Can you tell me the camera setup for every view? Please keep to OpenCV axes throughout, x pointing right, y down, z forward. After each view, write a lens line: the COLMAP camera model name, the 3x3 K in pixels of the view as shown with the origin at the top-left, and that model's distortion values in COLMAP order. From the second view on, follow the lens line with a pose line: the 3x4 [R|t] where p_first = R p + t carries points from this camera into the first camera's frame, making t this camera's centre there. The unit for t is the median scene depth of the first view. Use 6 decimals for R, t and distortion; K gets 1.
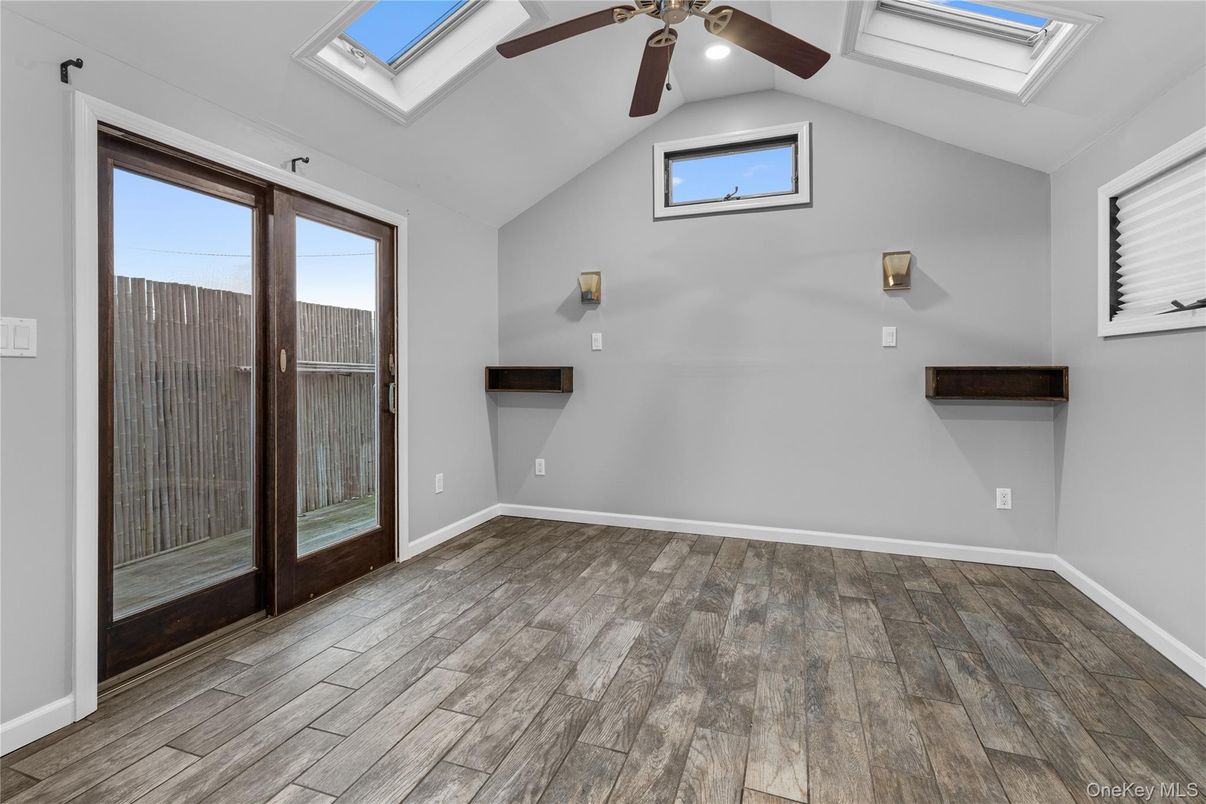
lens RADIAL K [[547.8, 0, 597.2], [0, 547.8, 371.3], [0, 0, 1]] dist [0.007478, -0.000822]
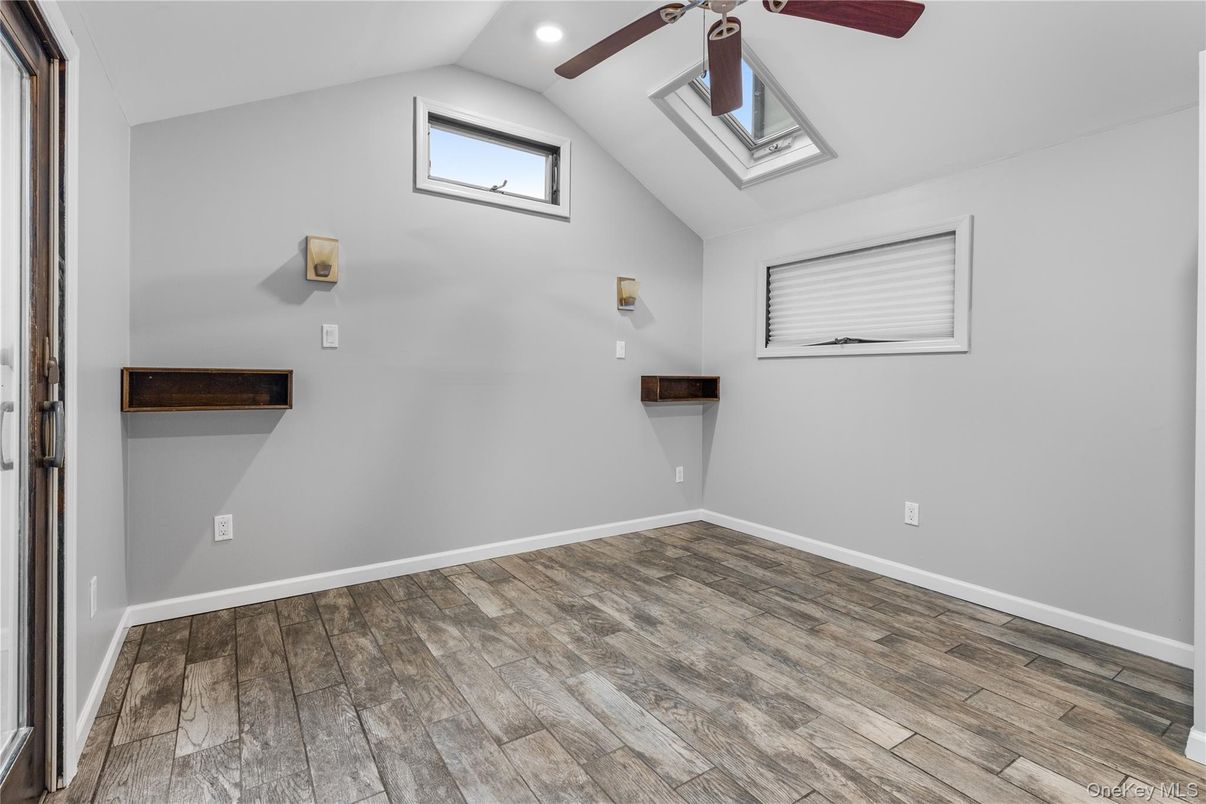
lens RADIAL K [[547.8, 0, 580.9], [0, 547.8, 380.7], [0, 0, 1]] dist [0.007478, -0.000822]
pose [[0.612182, 0.001096, 0.790716, -0.580318], [-0.007464, 0.999962, 0.004393, -0.001507], [-0.790682, -0.008591, 0.612167, 0.466354]]
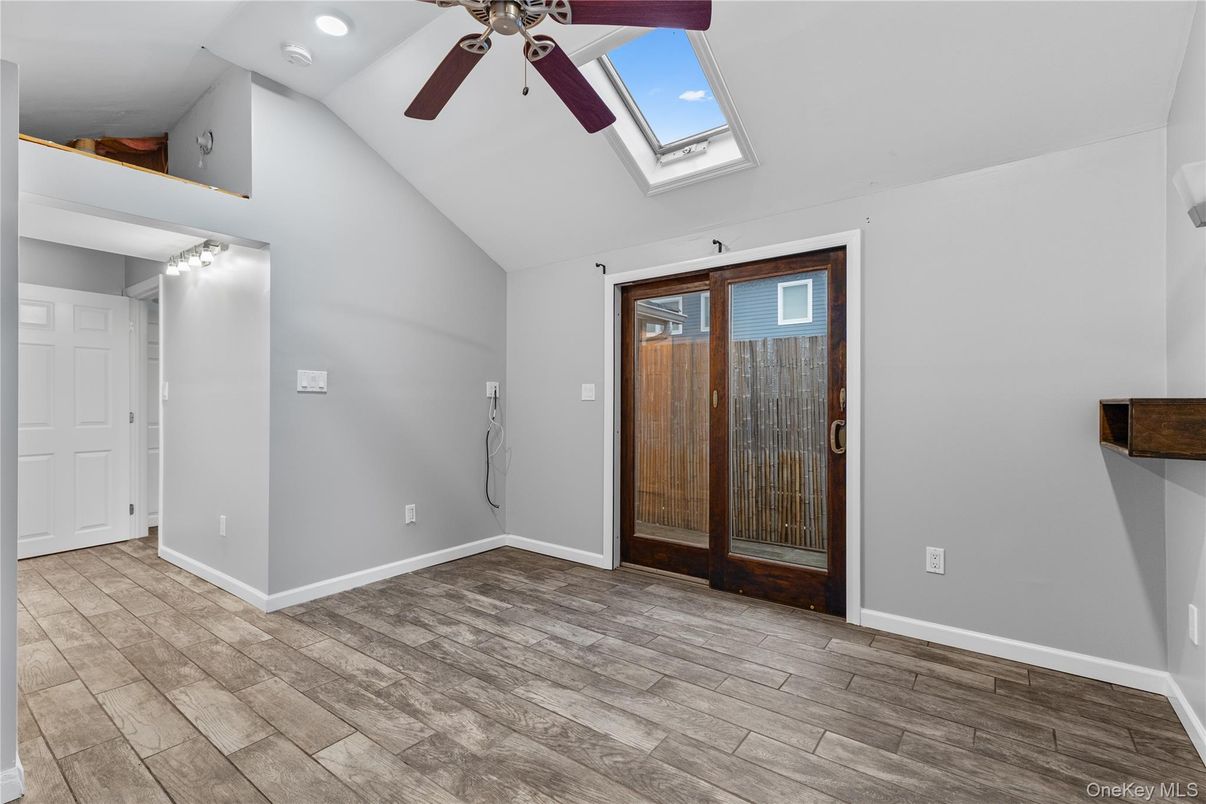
lens RADIAL K [[547.8, 0, 596.2], [0, 547.8, 404.1], [0, 0, 1]] dist [0.007478, -0.000822]
pose [[-0.287387, -0.002819, -0.957810, 0.765271], [-0.002145, 0.999995, -0.002300, -0.002322], [0.957812, 0.001394, -0.287392, 1.087158]]
